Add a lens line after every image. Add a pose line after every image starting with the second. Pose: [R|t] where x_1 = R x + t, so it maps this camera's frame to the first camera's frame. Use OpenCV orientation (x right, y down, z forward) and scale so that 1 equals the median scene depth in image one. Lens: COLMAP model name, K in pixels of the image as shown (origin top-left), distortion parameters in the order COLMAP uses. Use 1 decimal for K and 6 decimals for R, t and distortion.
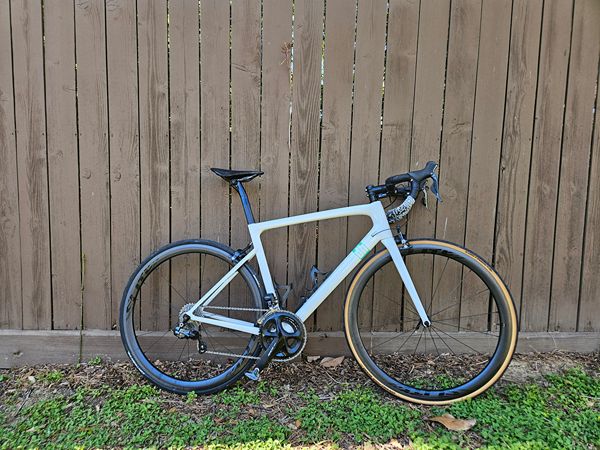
lens RADIAL K [[402.8, 0, 296.4], [0, 402.8, 232.7], [0, 0, 1]] dist [0.037593, -0.001687]
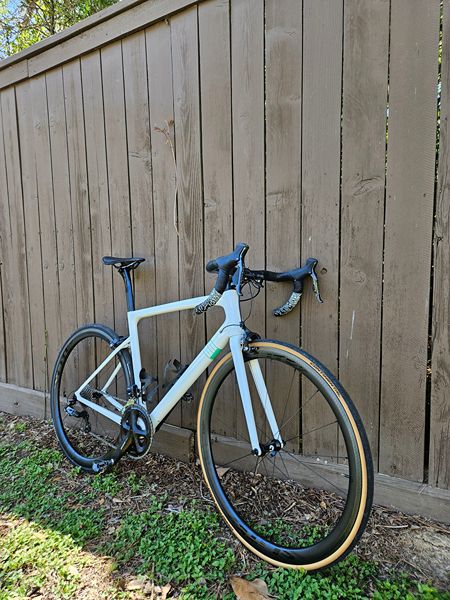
lens RADIAL K [[402.8, 0, 225.0], [0, 402.8, 300.0], [0, 0, 1]] dist [0.037593, -0.001687]
pose [[0.841252, 0.019882, -0.540277, 0.587233], [-0.024207, 0.999707, -0.000904, -0.051596], [0.540101, 0.013839, 0.841486, 0.276460]]
